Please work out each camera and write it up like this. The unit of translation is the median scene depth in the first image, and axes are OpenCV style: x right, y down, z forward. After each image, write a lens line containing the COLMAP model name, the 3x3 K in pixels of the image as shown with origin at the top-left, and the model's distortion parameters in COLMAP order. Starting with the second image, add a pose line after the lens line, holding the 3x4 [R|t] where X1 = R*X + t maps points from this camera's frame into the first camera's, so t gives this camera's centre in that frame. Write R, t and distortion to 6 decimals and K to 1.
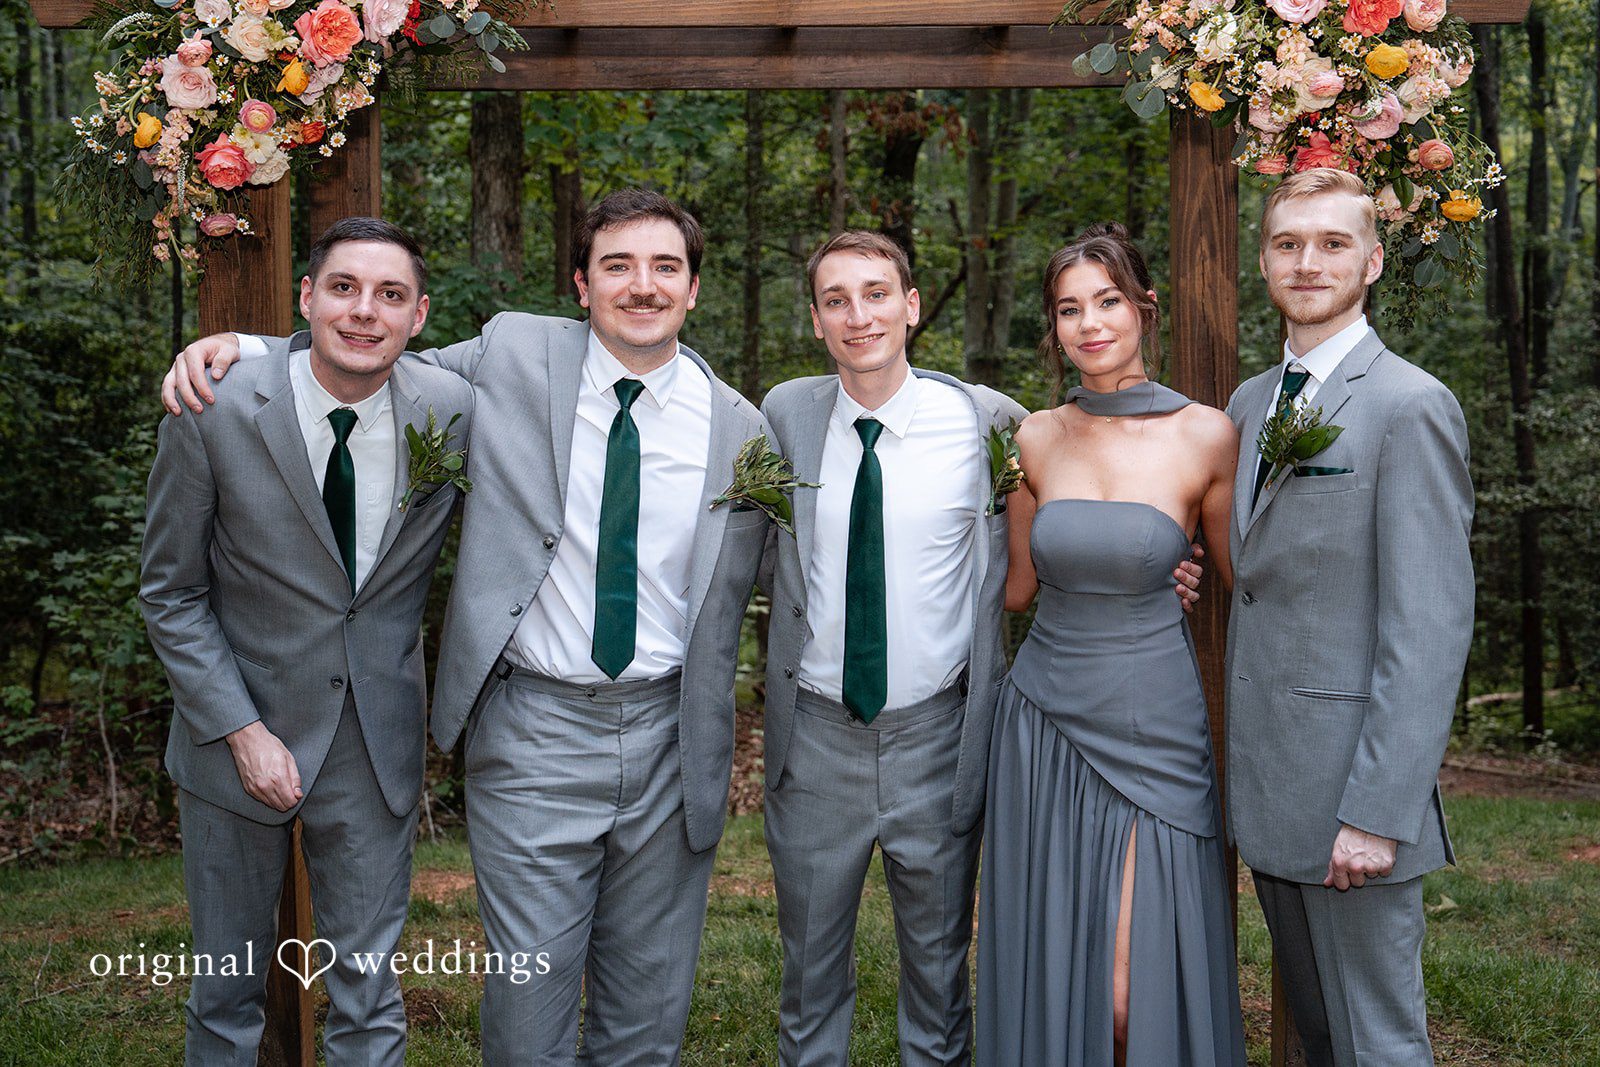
lens RADIAL K [[2186.4, 0, 800.0], [0, 2186.4, 533.5], [0, 0, 1]] dist [0.029669, -0.004479]
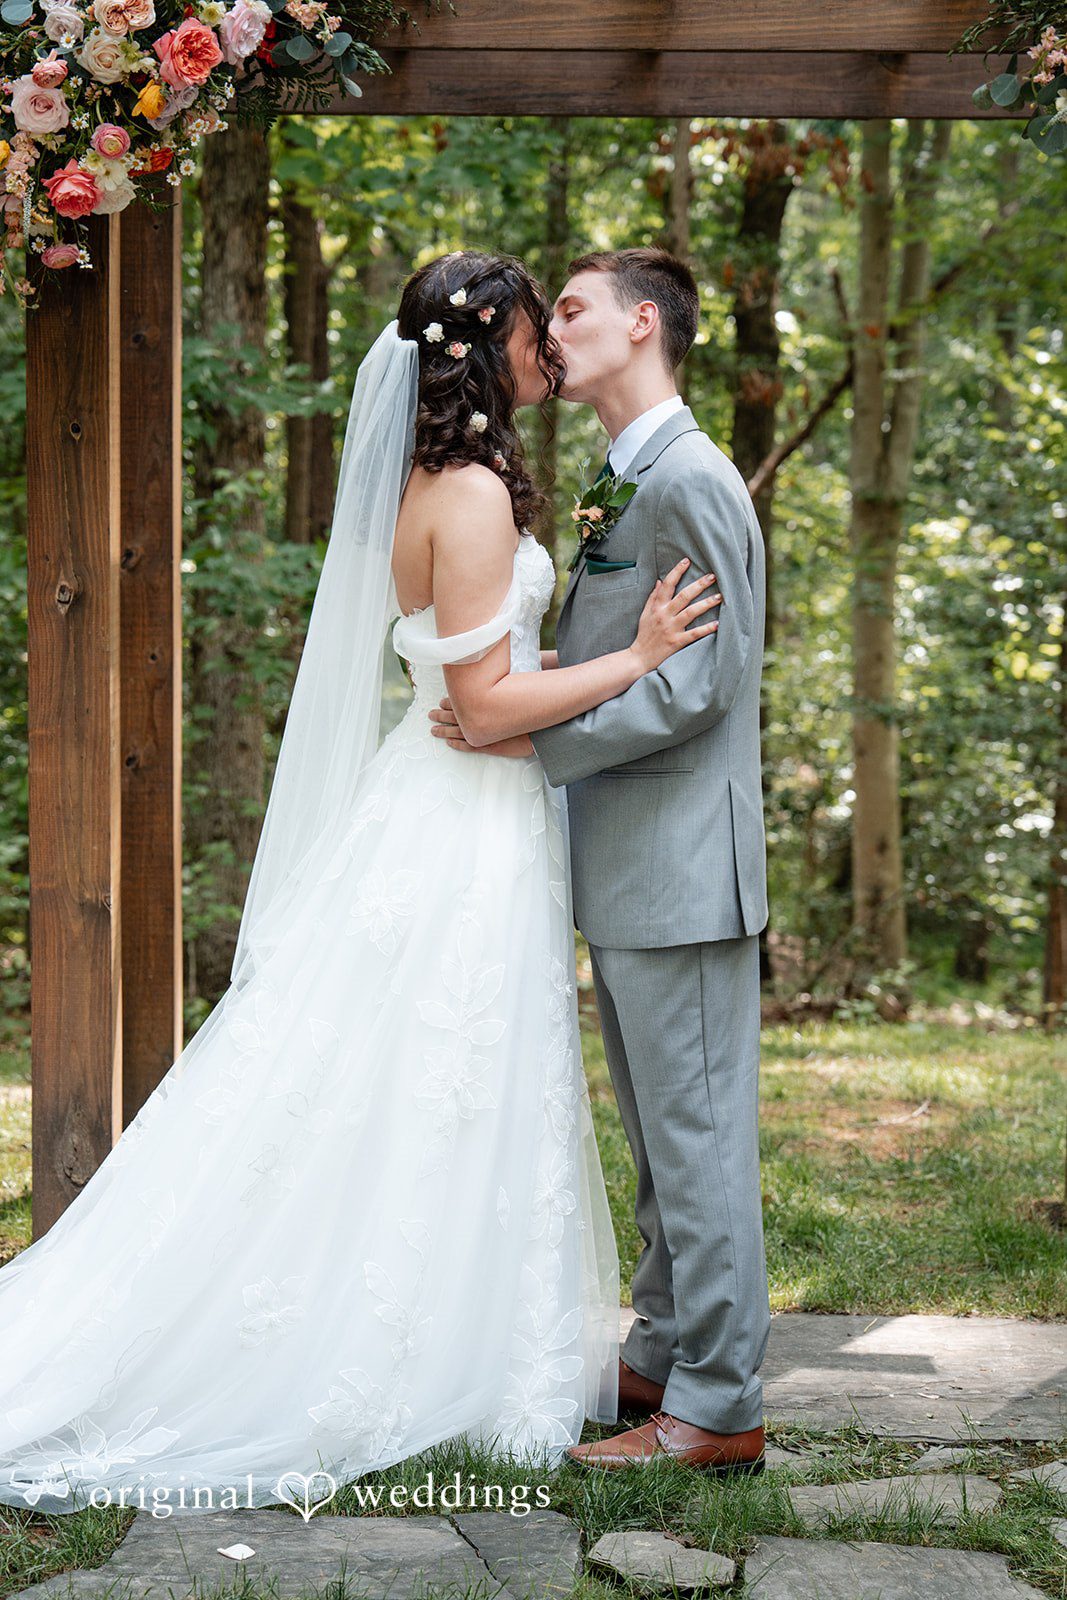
lens RADIAL K [[3347.6, 0, 456.0], [0, 3347.6, 874.6], [0, 0, 1]] dist [0.073052, -0.146527]
pose [[0.999002, 0.022247, -0.038737, -0.032256], [-0.021276, 0.999453, 0.025301, 0.086028], [0.039278, -0.024452, 0.998929, -0.450530]]
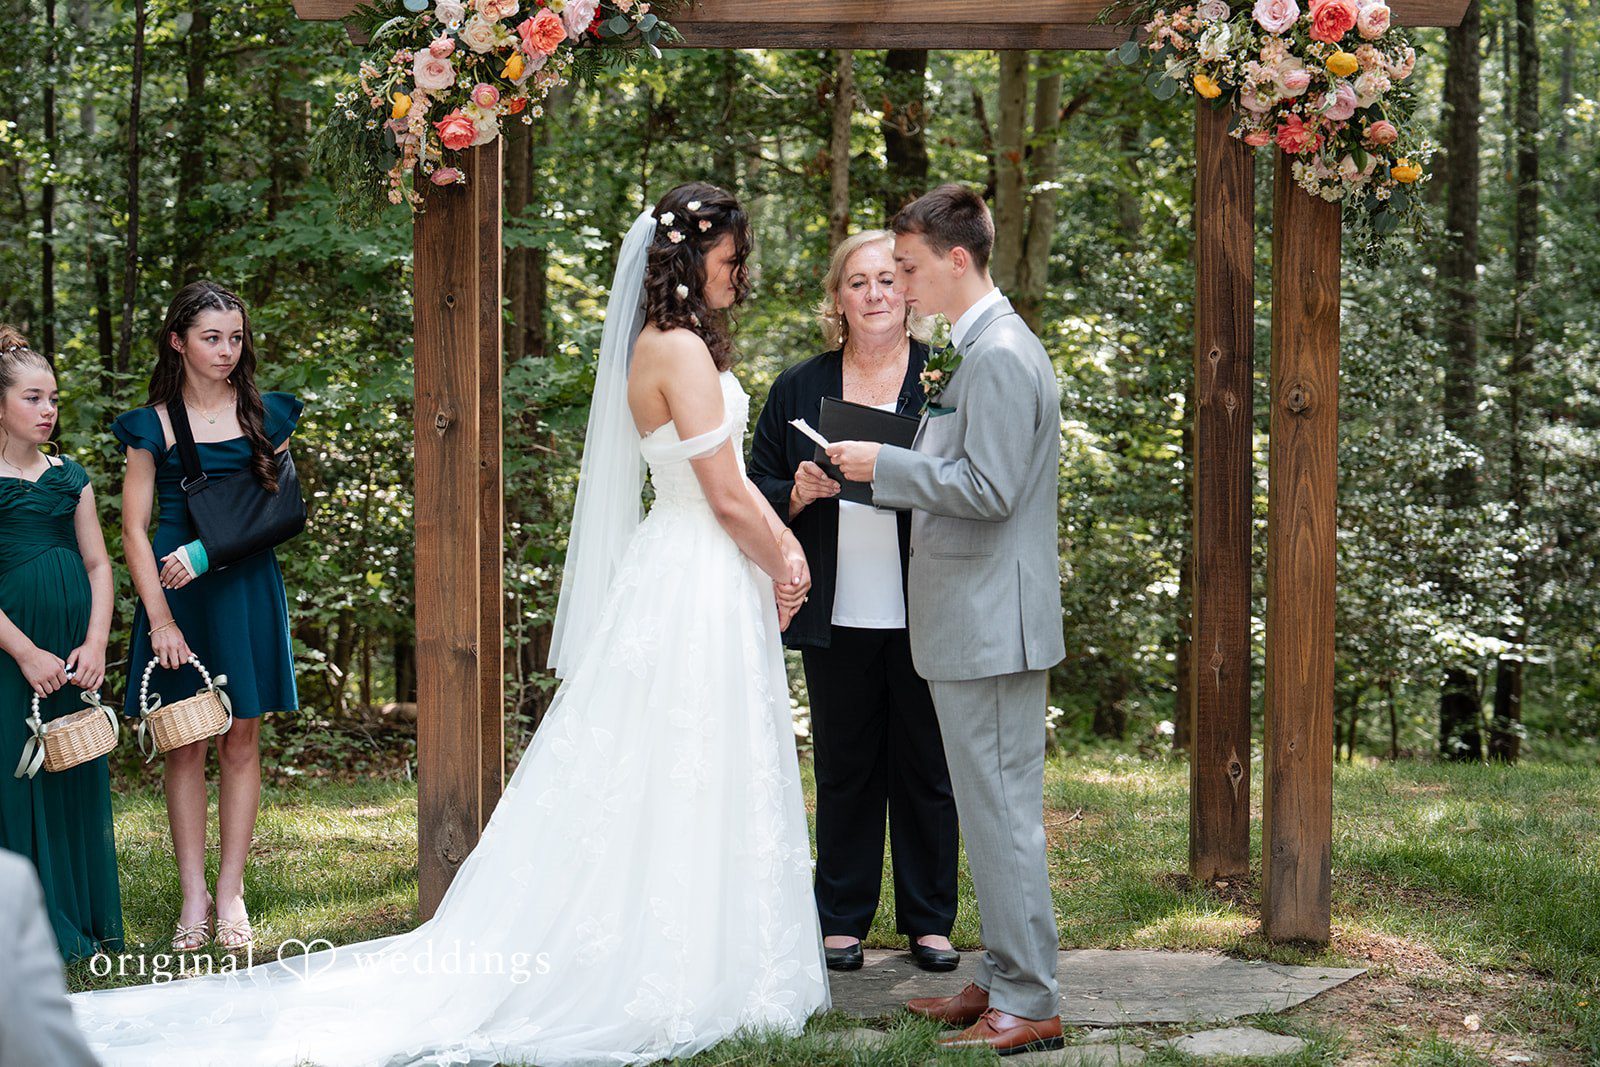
lens RADIAL K [[3347.6, 0, 750.0], [0, 3347.6, 533.7], [0, 0, 1]] dist [0.073052, -0.146527]
pose [[0.999923, 0.009536, 0.007974, -0.098938], [-0.009452, 0.999901, -0.010417, 0.089288], [-0.008073, 0.010341, 0.999914, -0.981930]]
